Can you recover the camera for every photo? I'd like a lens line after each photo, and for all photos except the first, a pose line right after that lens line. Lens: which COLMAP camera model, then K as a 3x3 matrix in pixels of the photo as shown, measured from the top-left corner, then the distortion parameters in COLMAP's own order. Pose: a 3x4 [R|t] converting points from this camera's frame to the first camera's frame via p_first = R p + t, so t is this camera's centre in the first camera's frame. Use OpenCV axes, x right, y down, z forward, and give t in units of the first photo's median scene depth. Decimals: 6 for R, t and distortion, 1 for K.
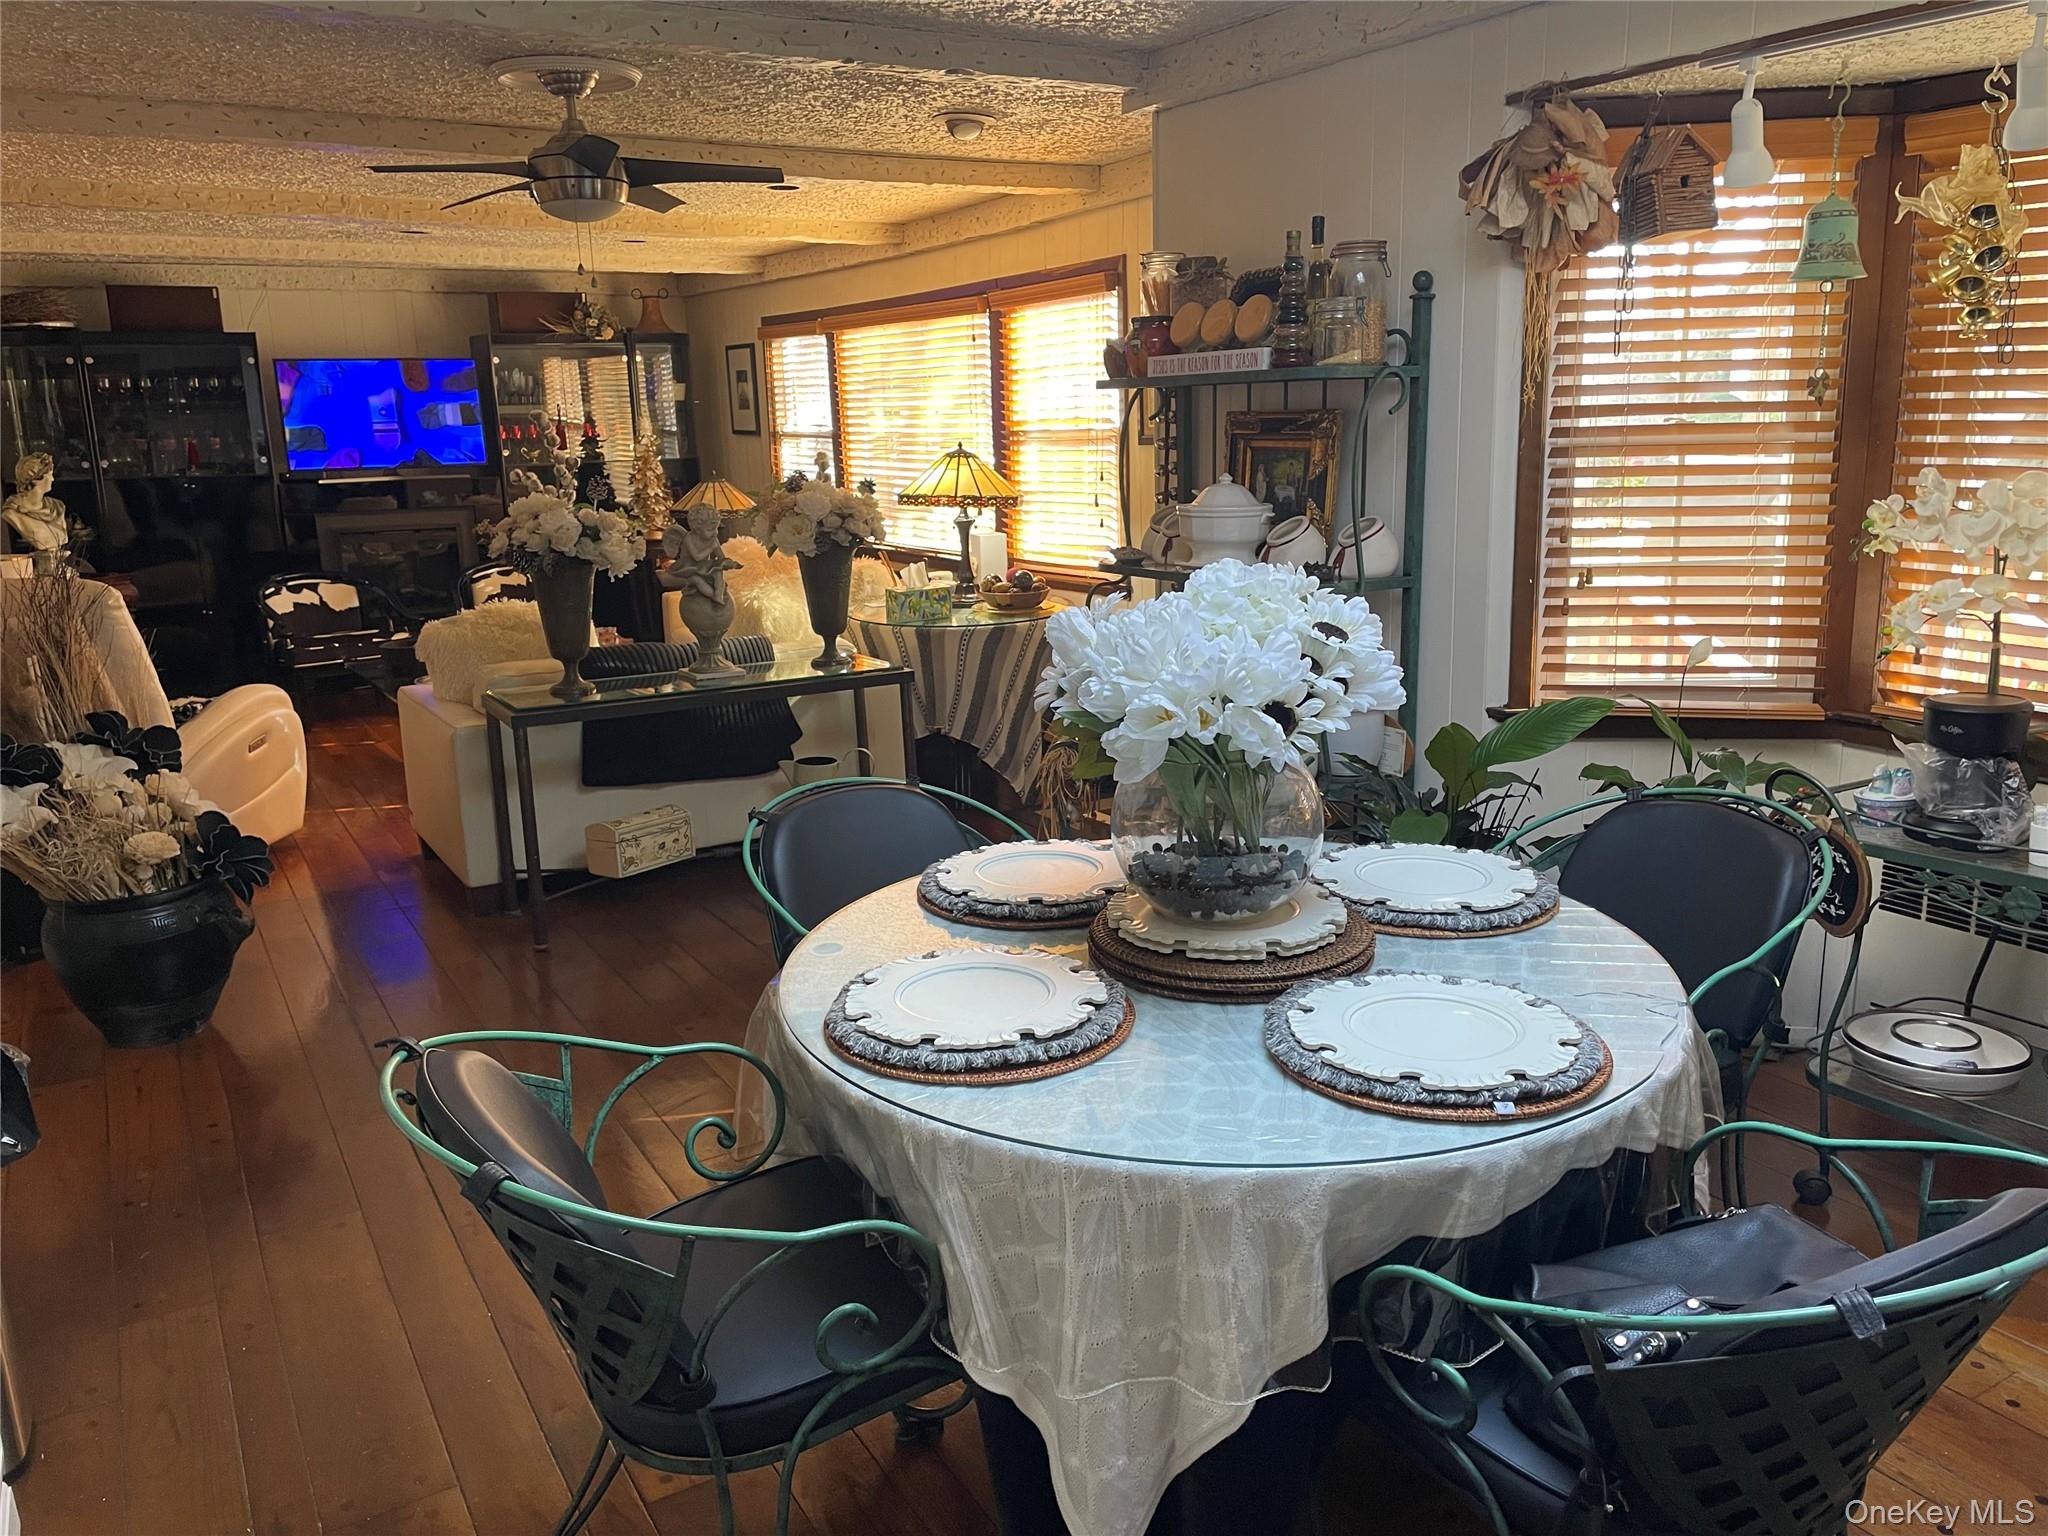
lens RADIAL K [[1547.6, 0, 1028.1], [0, 1547.6, 751.2], [0, 0, 1]] dist [0.076538, -0.093908]
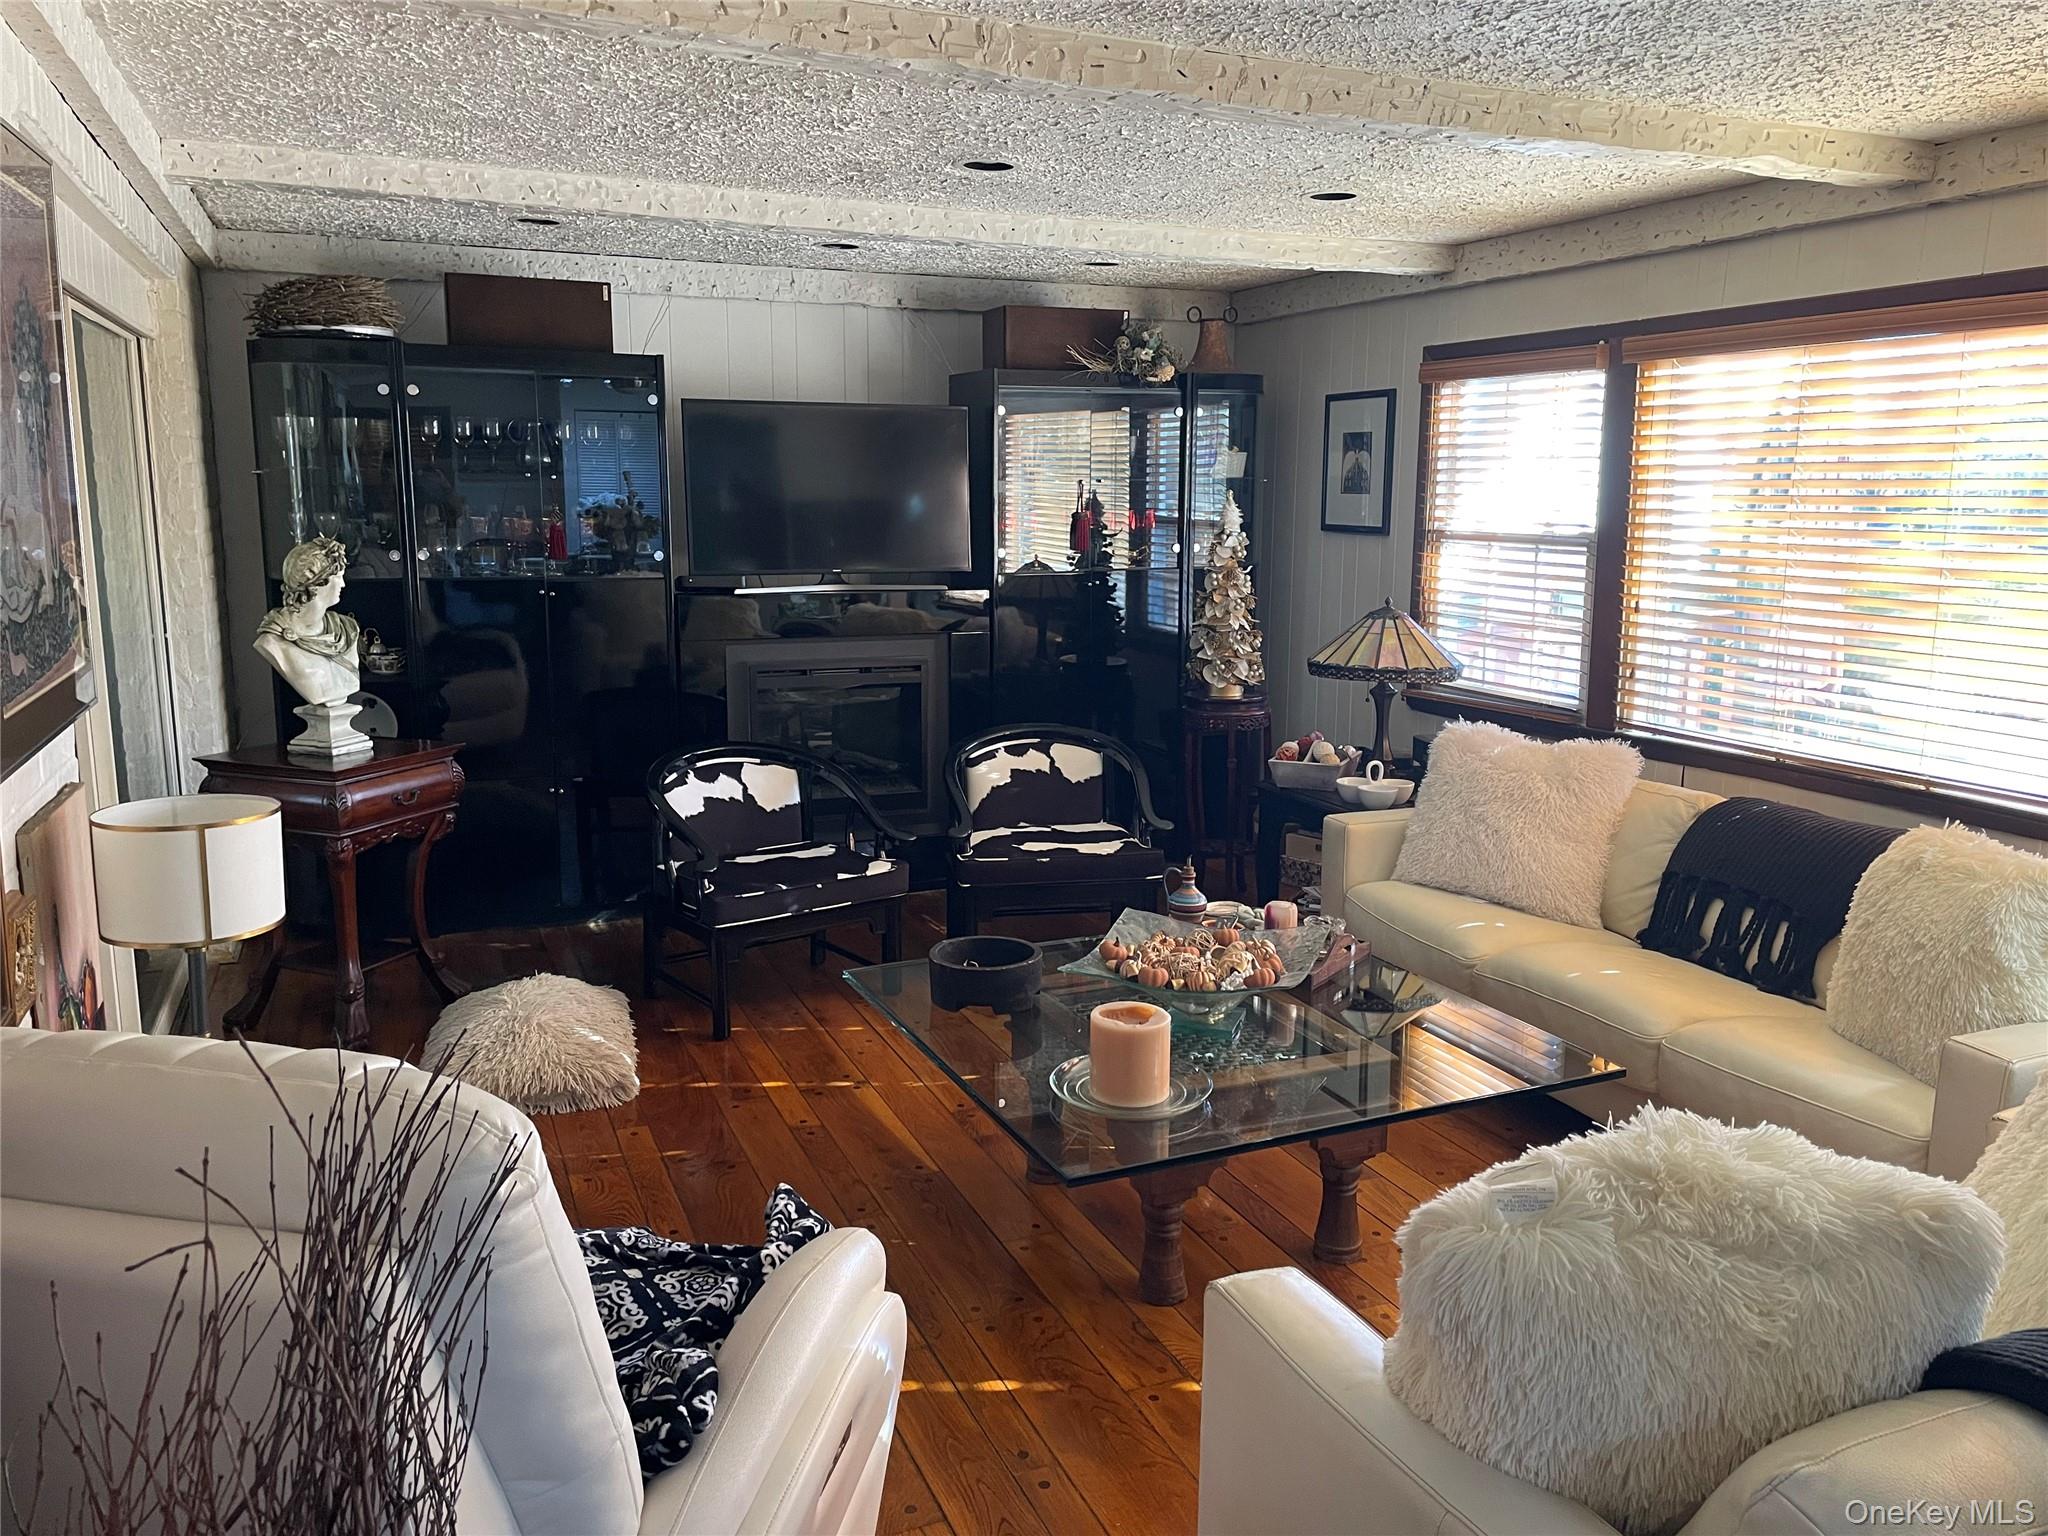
lens RADIAL K [[1547.6, 0, 1038.6], [0, 1547.6, 753.2], [0, 0, 1]] dist [0.076538, -0.093908]
pose [[0.990349, 0.051449, -0.128689, -0.253685], [-0.057747, 0.997285, -0.045694, -0.087394], [0.125989, 0.052684, 0.990632, 0.406643]]
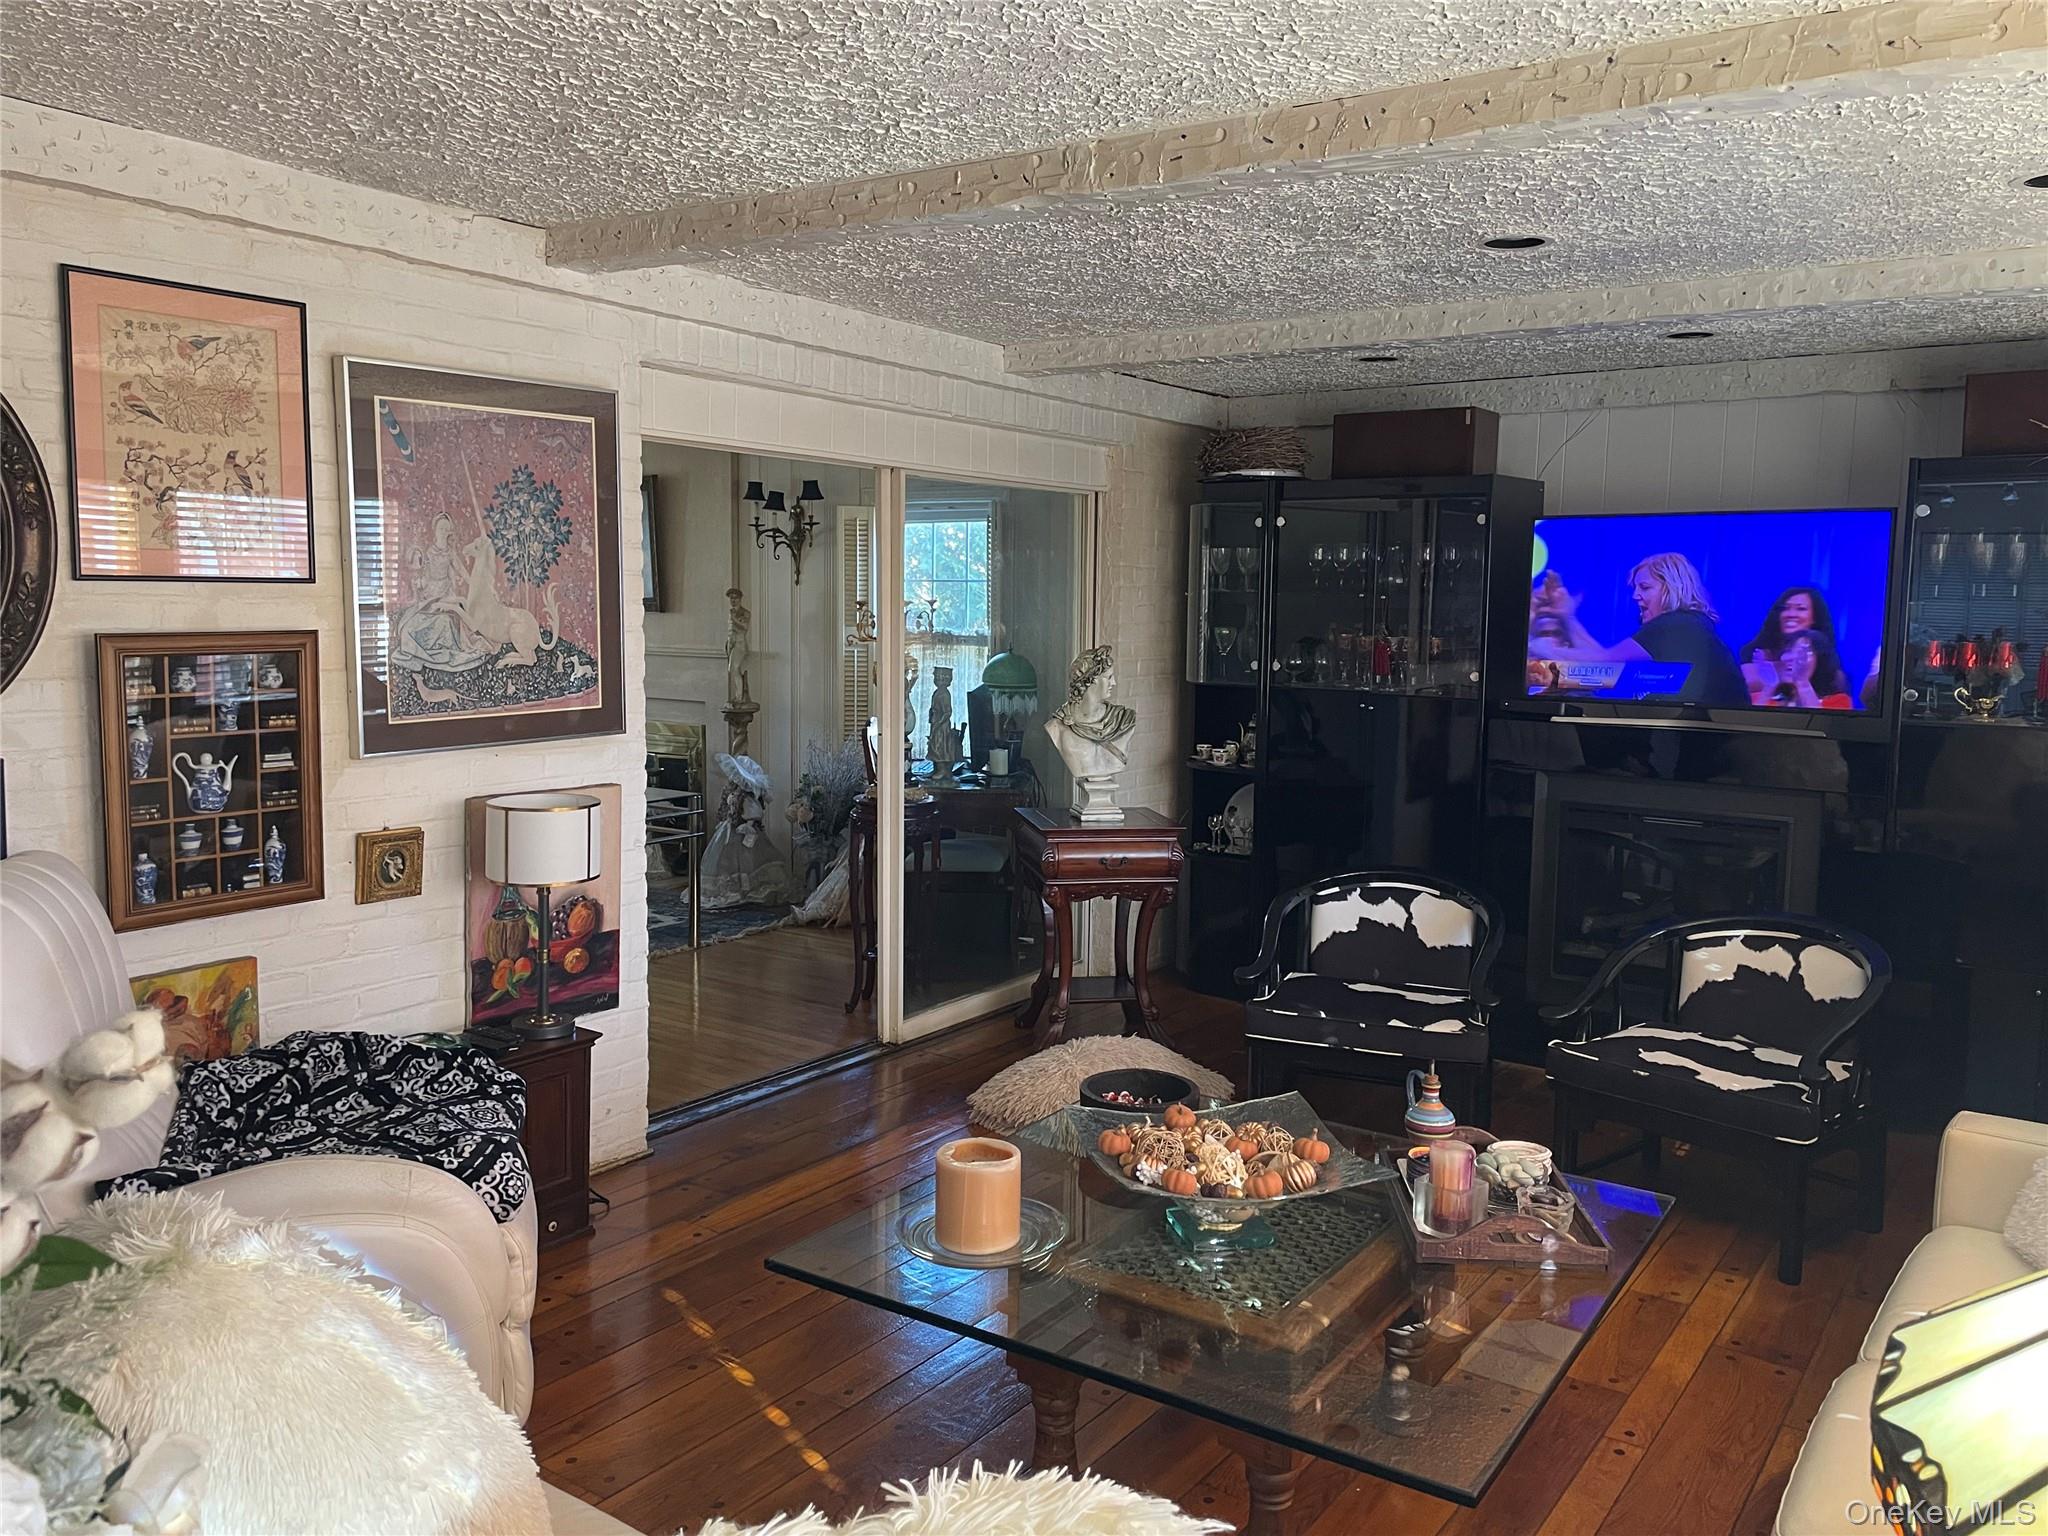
lens RADIAL K [[1547.6, 0, 1031.6], [0, 1547.6, 756.3], [0, 0, 1]] dist [0.076538, -0.093908]
pose [[0.401168, 0.125056, -0.907428, 0.002991], [-0.226324, 0.973455, 0.034100, -0.138398], [0.887605, 0.191693, 0.418822, 0.602646]]
